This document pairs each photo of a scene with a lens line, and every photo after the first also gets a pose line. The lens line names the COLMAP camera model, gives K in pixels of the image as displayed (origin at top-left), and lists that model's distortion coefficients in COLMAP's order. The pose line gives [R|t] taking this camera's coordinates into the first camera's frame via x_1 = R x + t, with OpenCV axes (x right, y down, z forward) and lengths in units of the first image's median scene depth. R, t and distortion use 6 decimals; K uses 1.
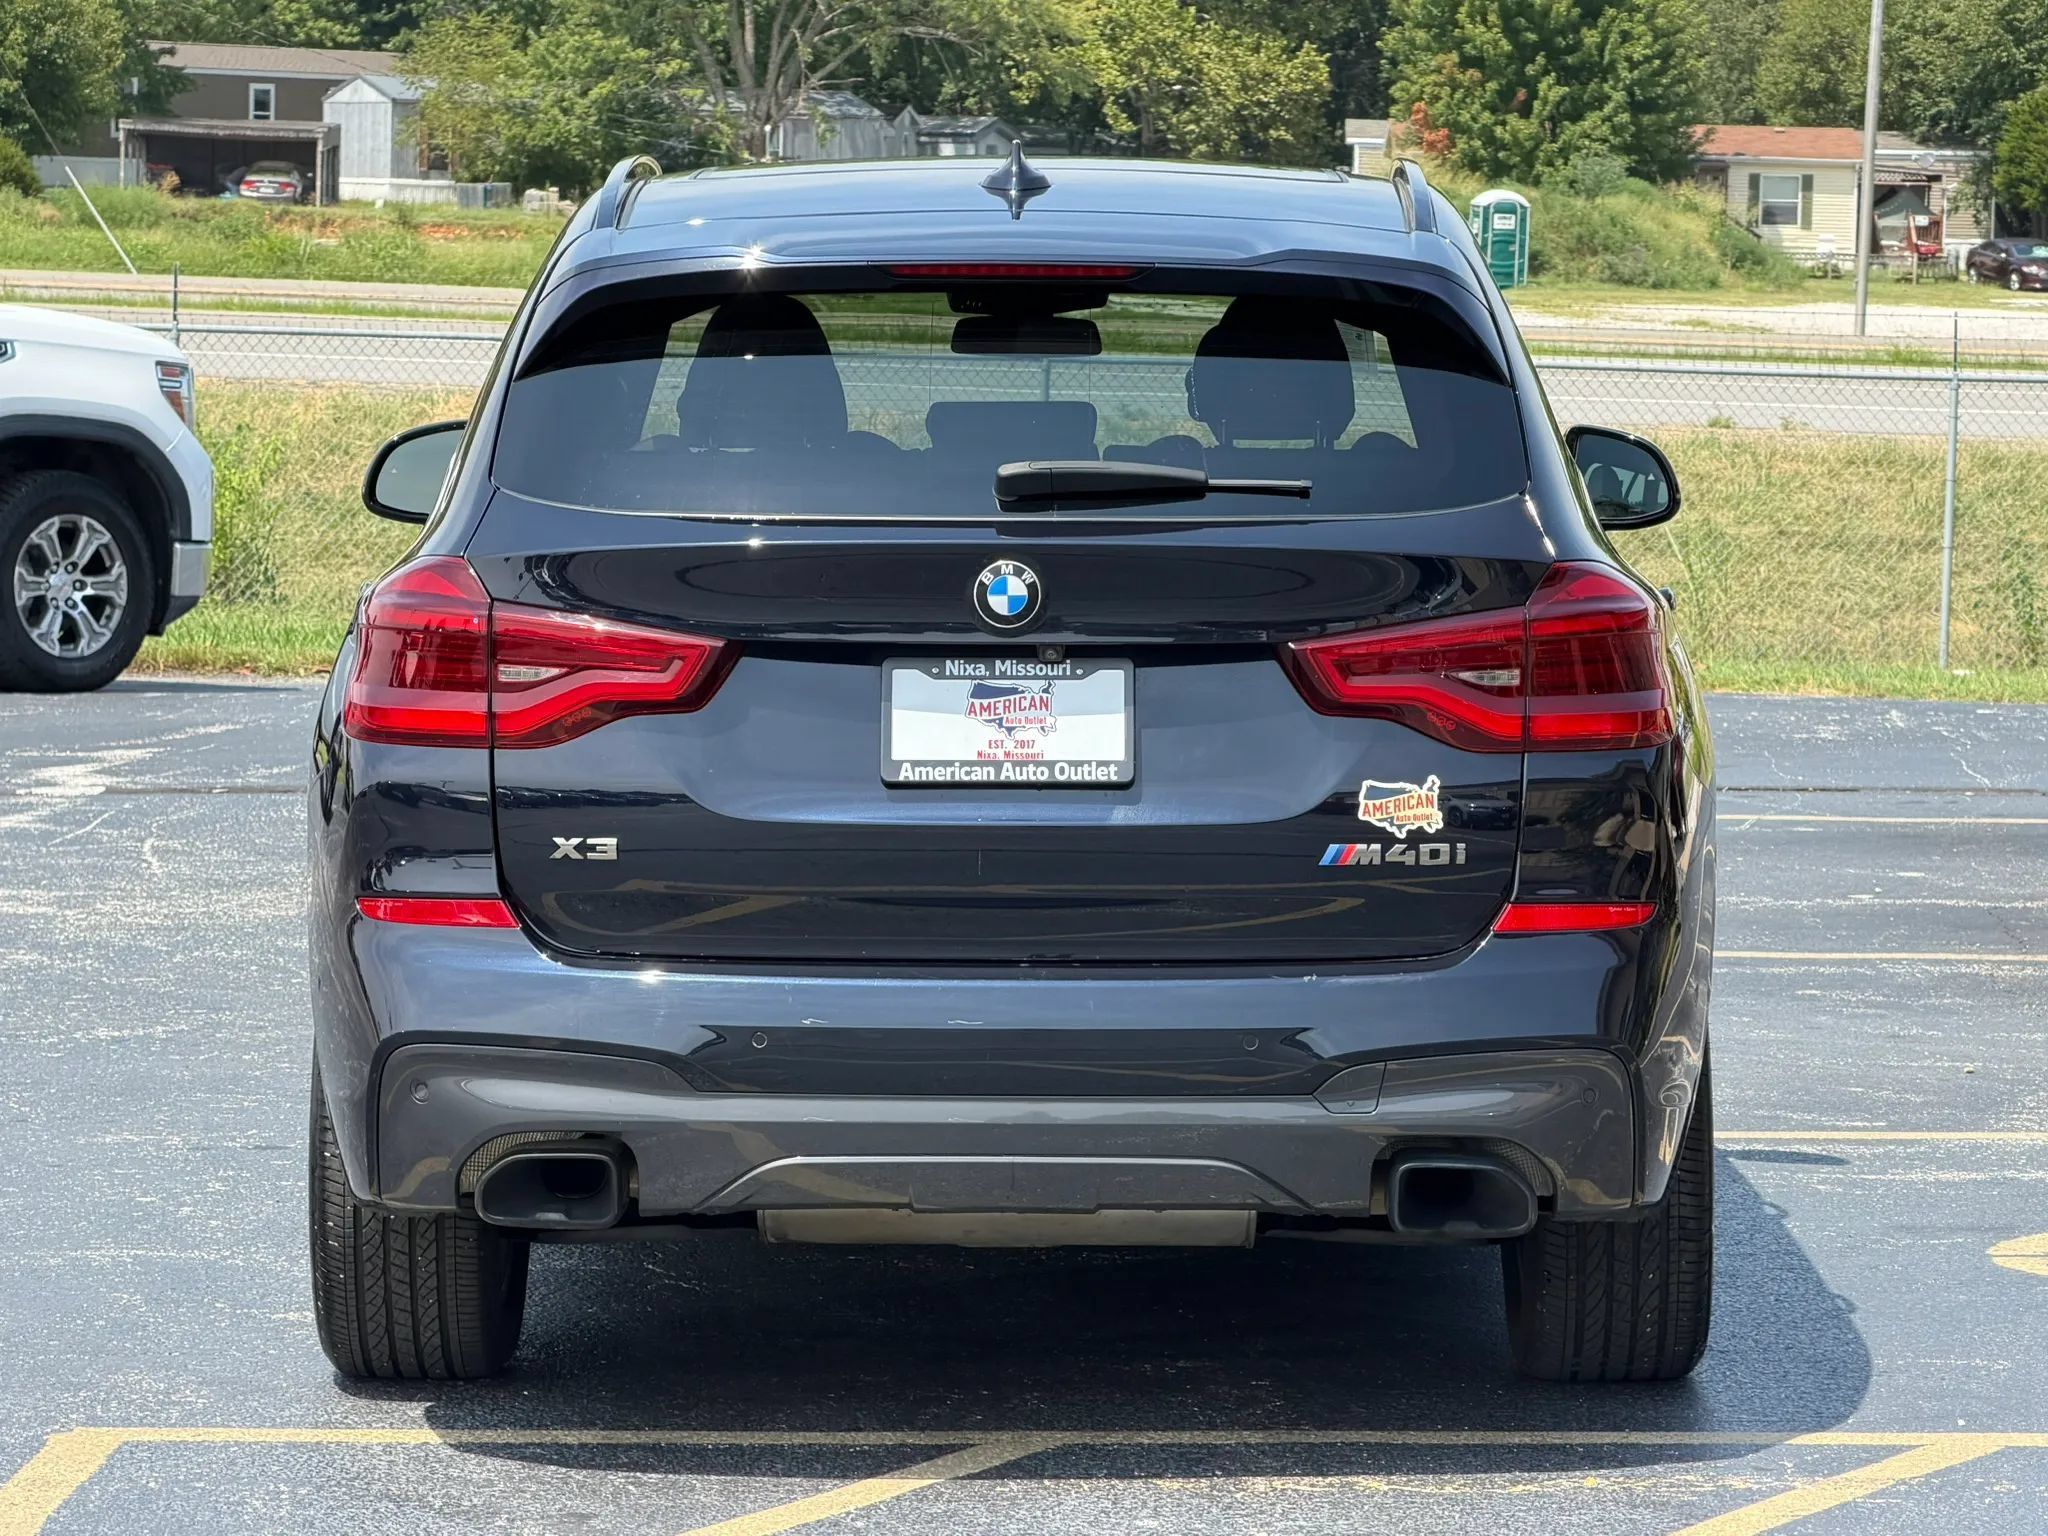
lens RADIAL K [[8667.5, 0, 1013.2], [0, 8667.5, 727.8], [0, 0, 1]] dist [0.197187, 0.000000]
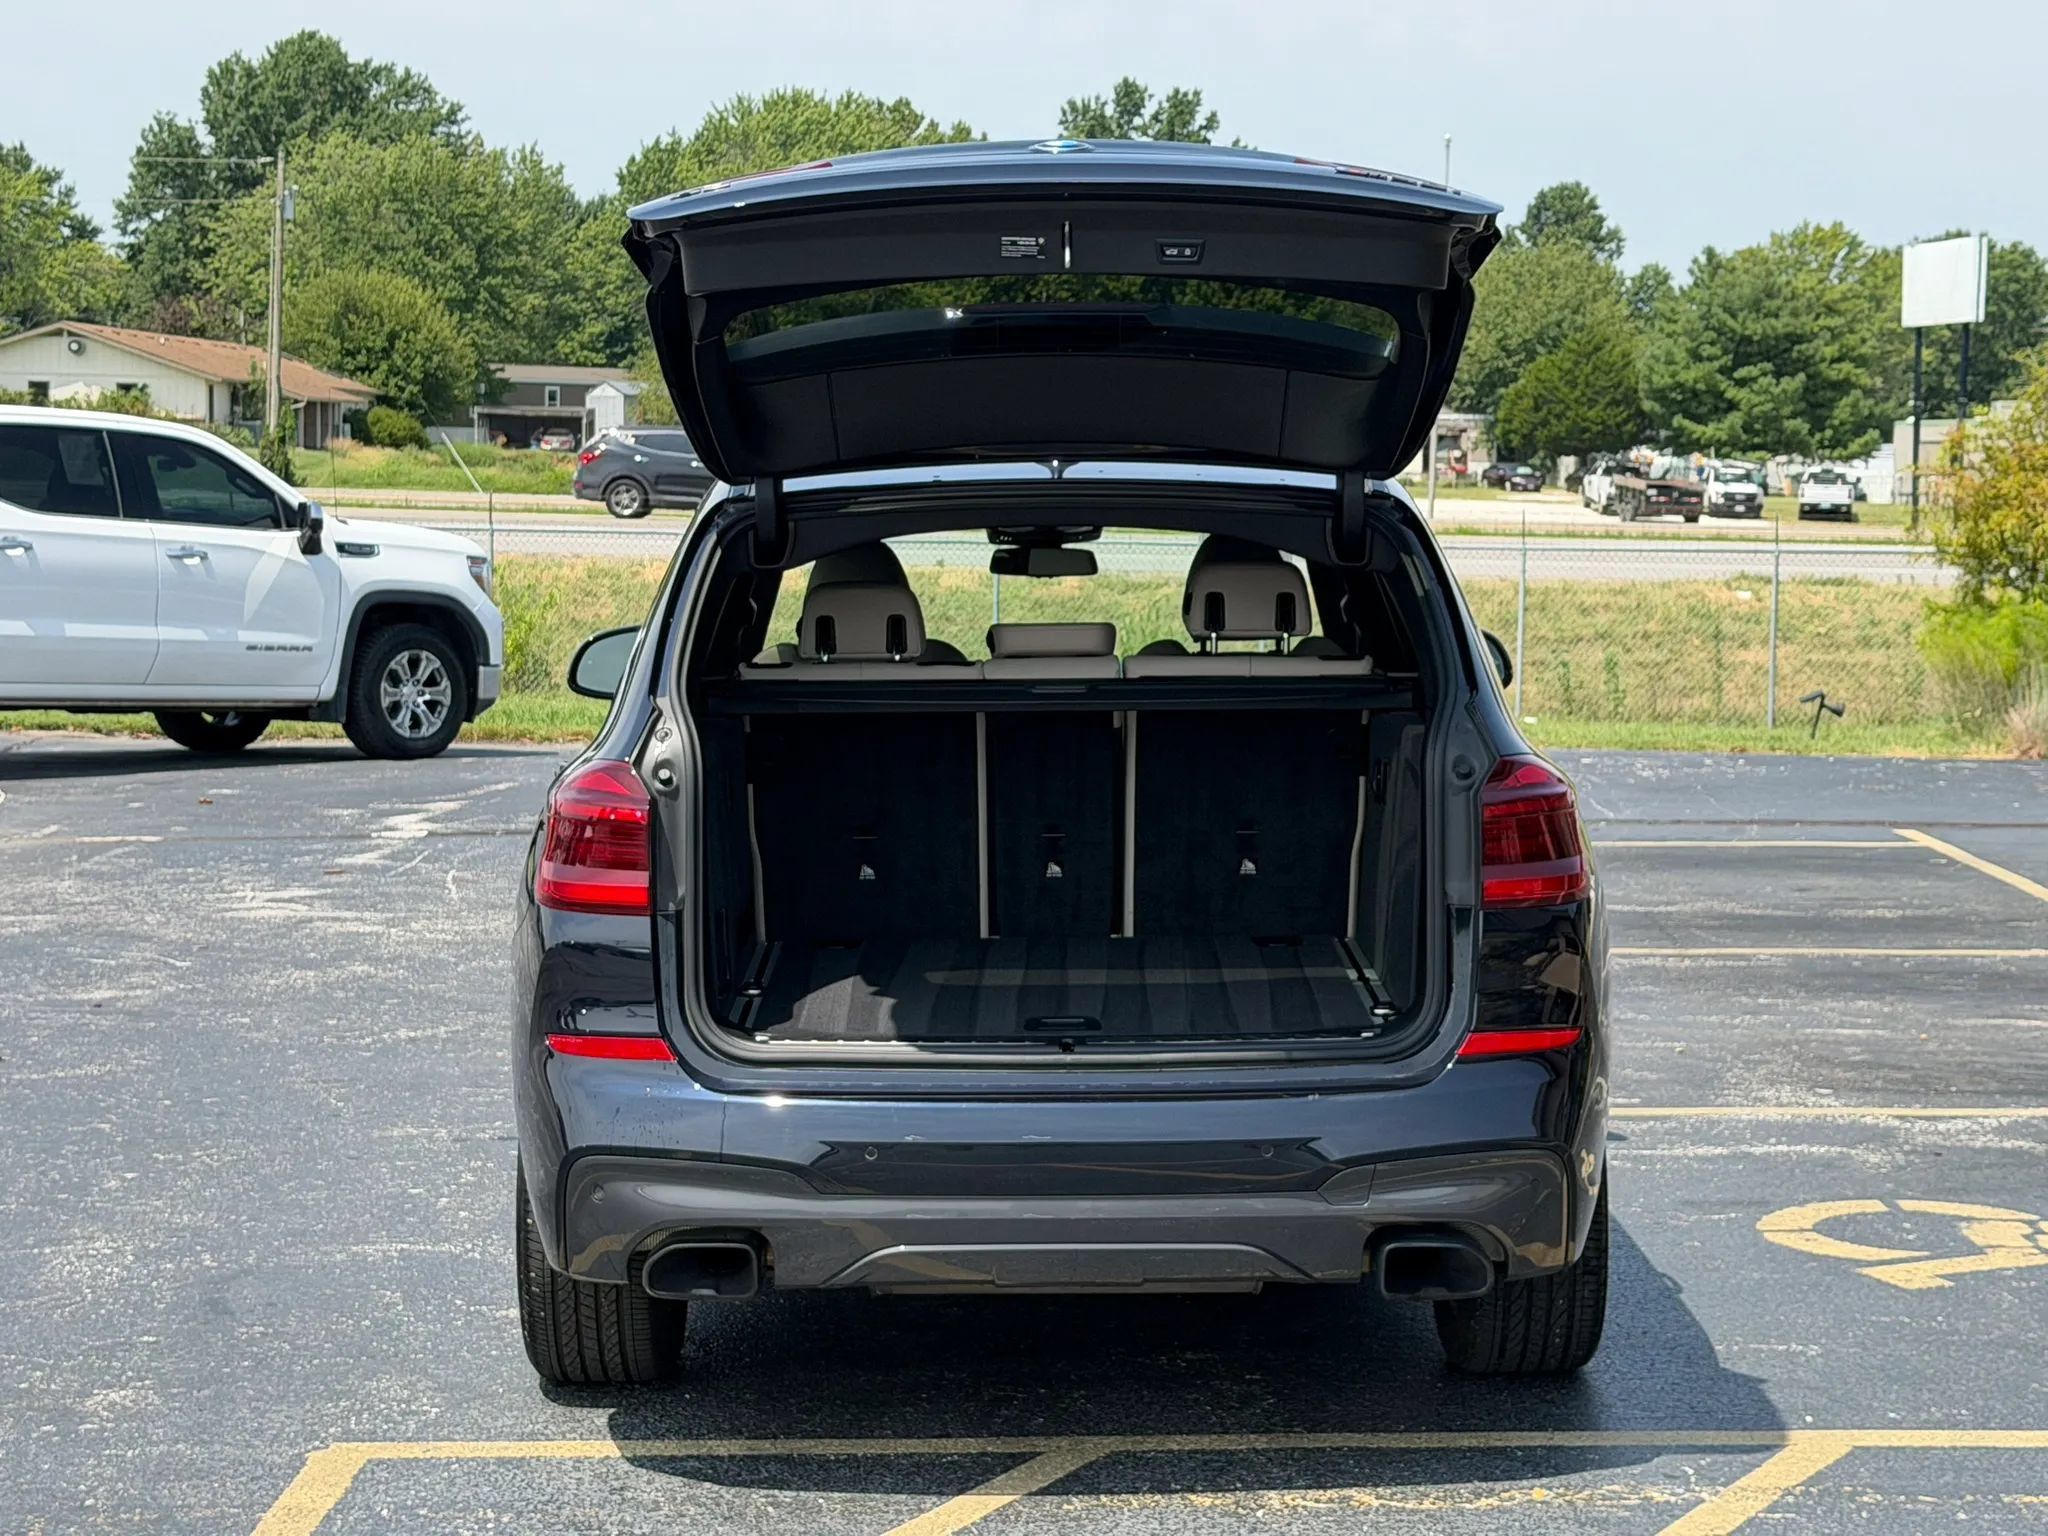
lens RADIAL K [[8462.0, 0, 1171.3], [0, 8462.0, 894.7], [0, 0, 1]] dist [0.326134, 0.000000]
pose [[0.999951, -0.009293, 0.003336, 0.012024], [0.009337, 0.999870, -0.013153, 0.018749], [-0.003214, 0.013183, 0.999908, -0.255807]]
